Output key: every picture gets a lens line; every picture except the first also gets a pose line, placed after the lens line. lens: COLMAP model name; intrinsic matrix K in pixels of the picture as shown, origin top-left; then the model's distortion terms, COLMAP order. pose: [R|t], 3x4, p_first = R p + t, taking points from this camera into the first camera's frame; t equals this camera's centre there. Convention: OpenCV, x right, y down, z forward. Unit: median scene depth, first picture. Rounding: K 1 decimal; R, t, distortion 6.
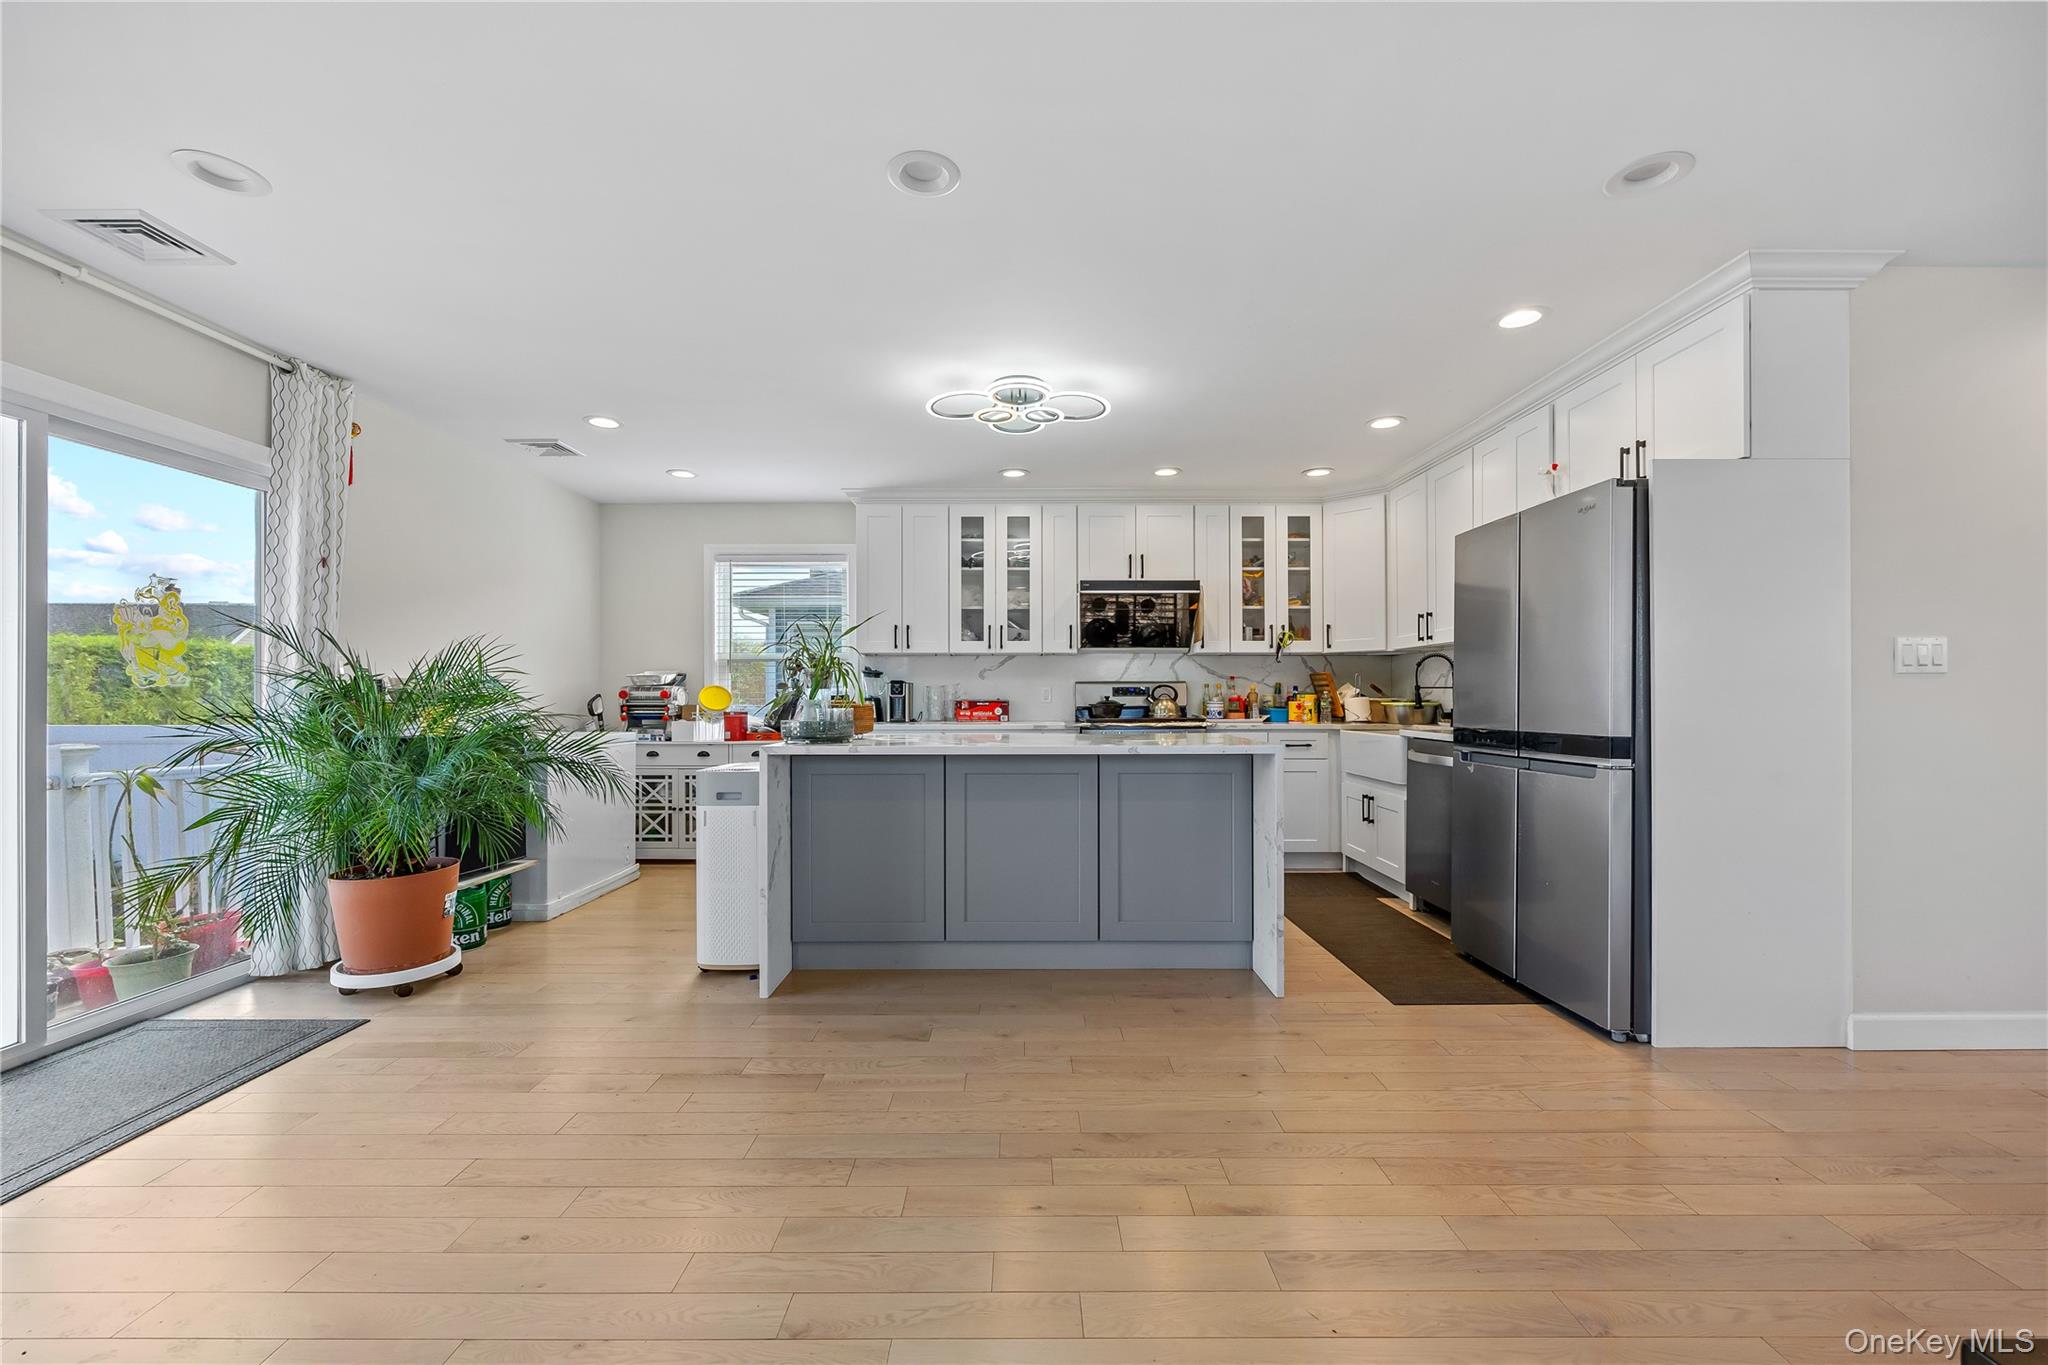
lens RADIAL K [[837.4, 0, 1033.8], [0, 837.4, 689.4], [0, 0, 1]] dist [0.002306, 0.000417]
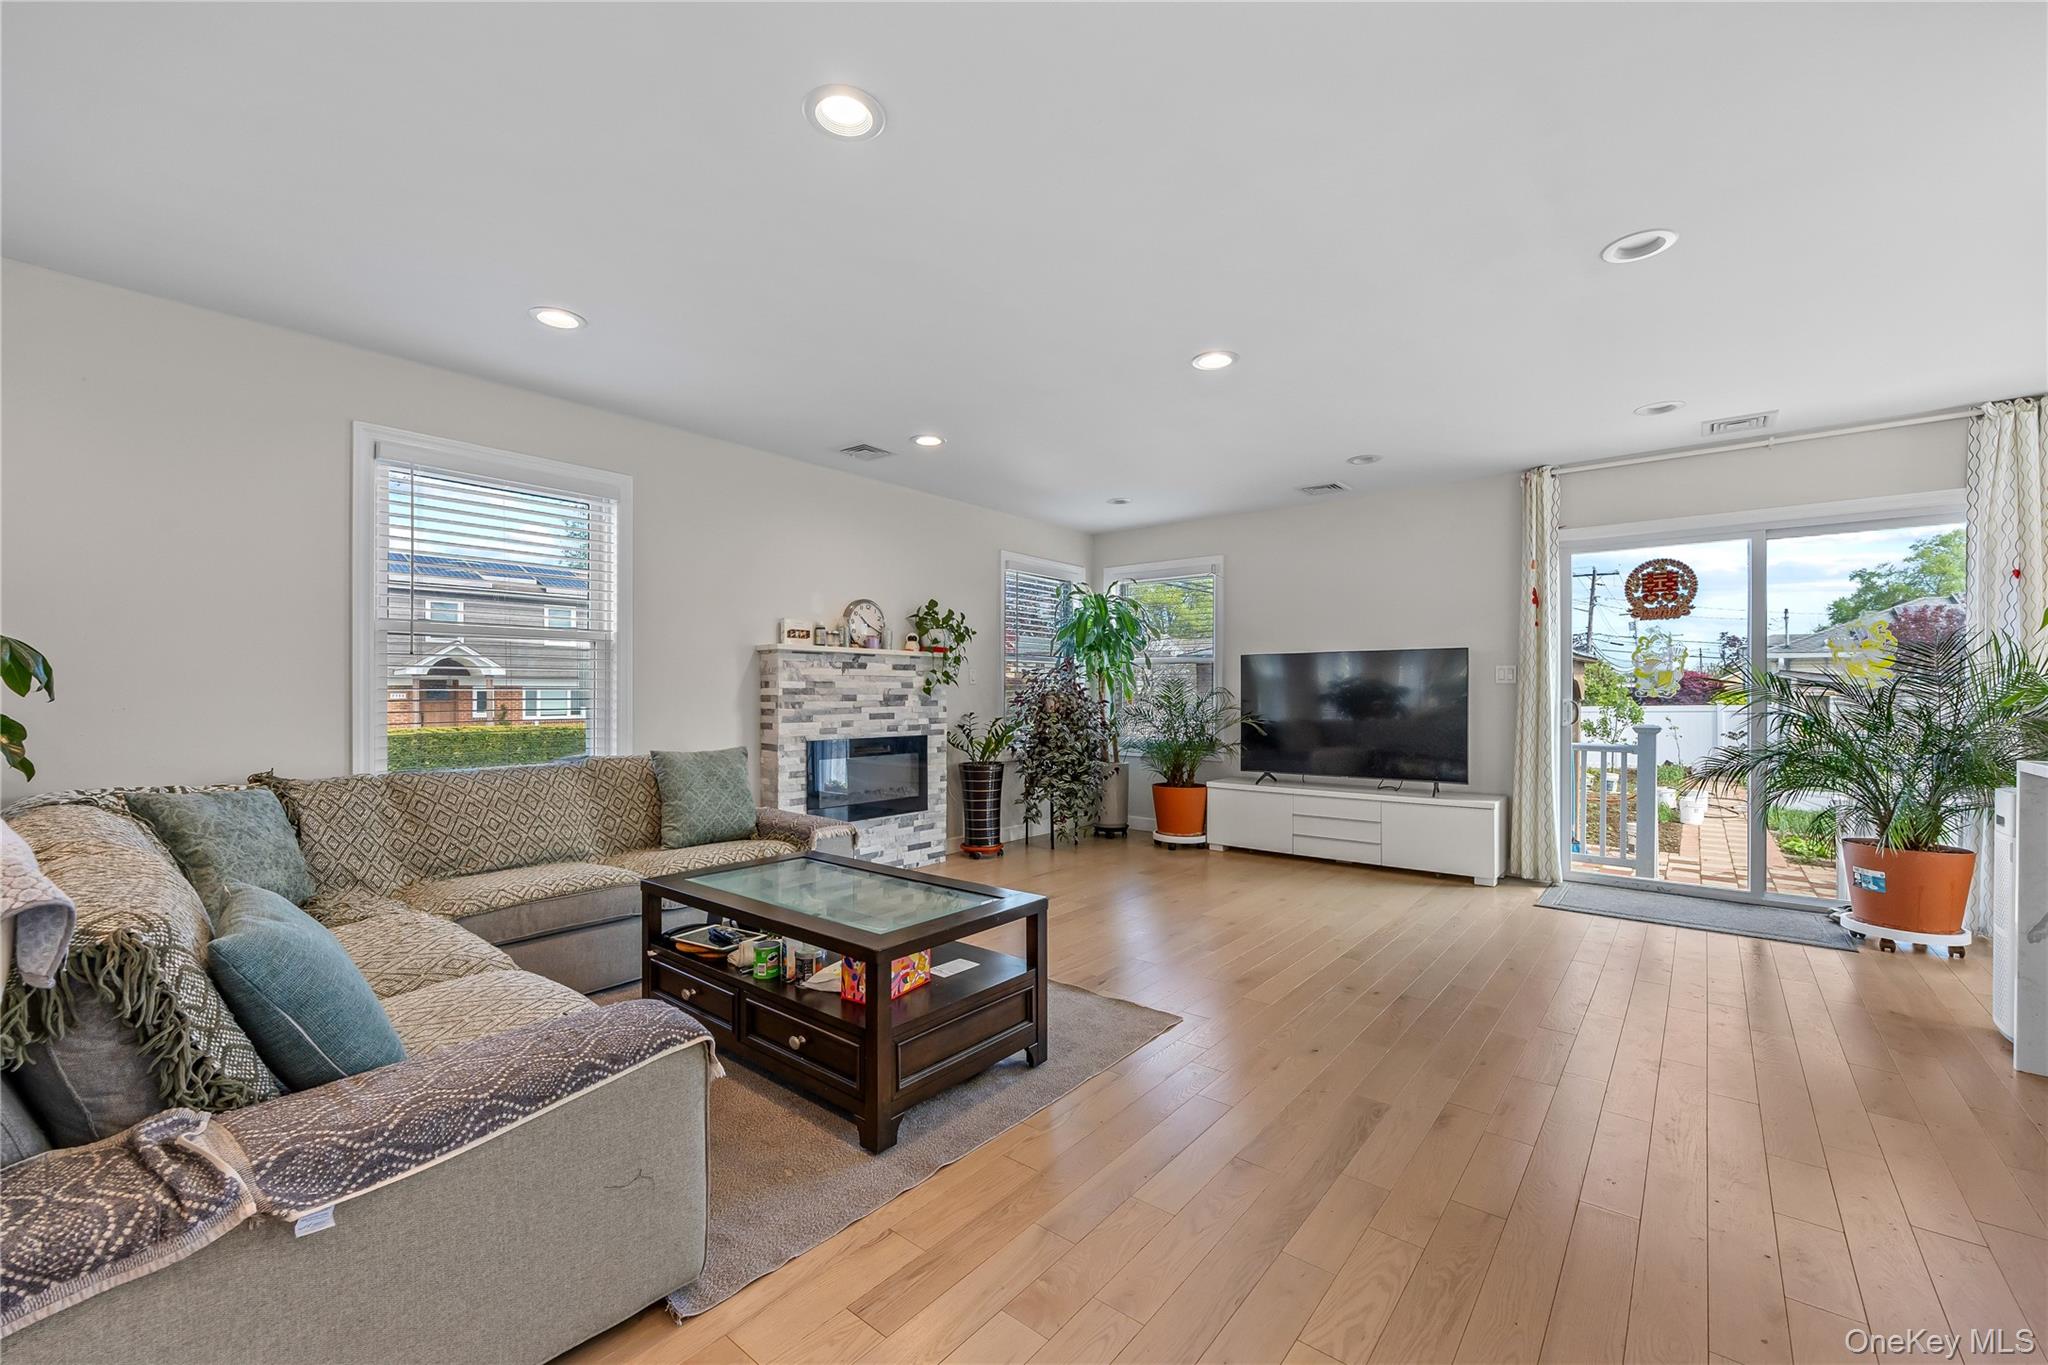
lens RADIAL K [[837.4, 0, 1023.9], [0, 837.4, 685.3], [0, 0, 1]] dist [0.002306, 0.000417]
pose [[-0.630057, -0.007054, -0.776517, 0.508672], [0.003757, 0.999919, -0.012131, 0.001418], [0.776540, -0.010560, -0.629979, 0.422026]]
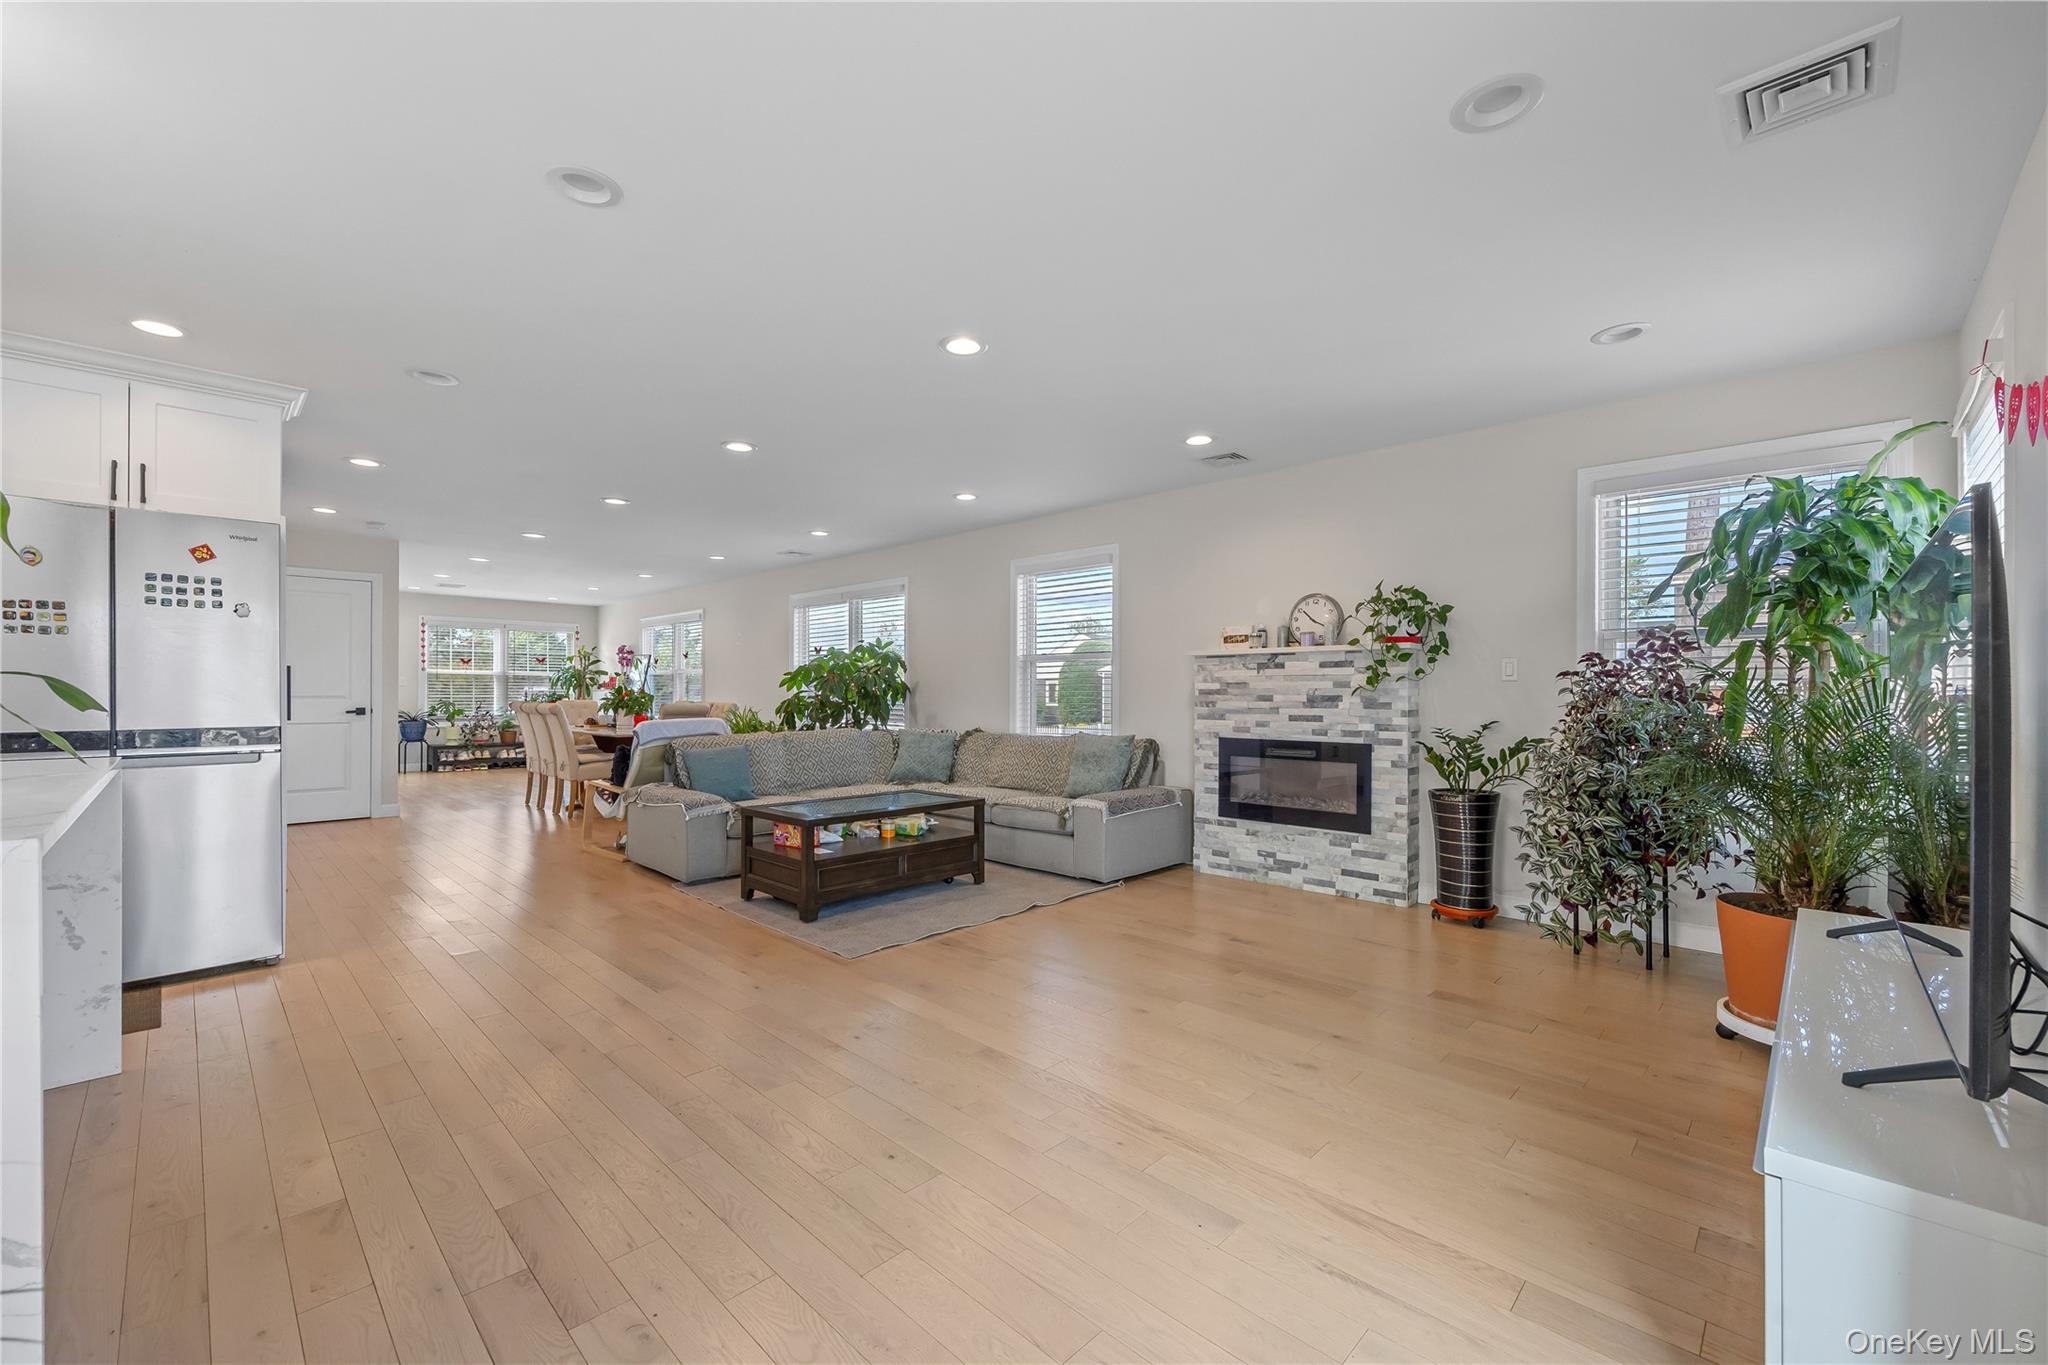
lens RADIAL K [[837.4, 0, 1010.8], [0, 837.4, 674.3], [0, 0, 1]] dist [0.002306, 0.000417]
pose [[-0.712741, 0.015676, 0.701252, -0.485357], [-0.005697, 0.999588, -0.028136, 0.004426], [-0.701405, -0.024049, -0.712358, 0.541156]]
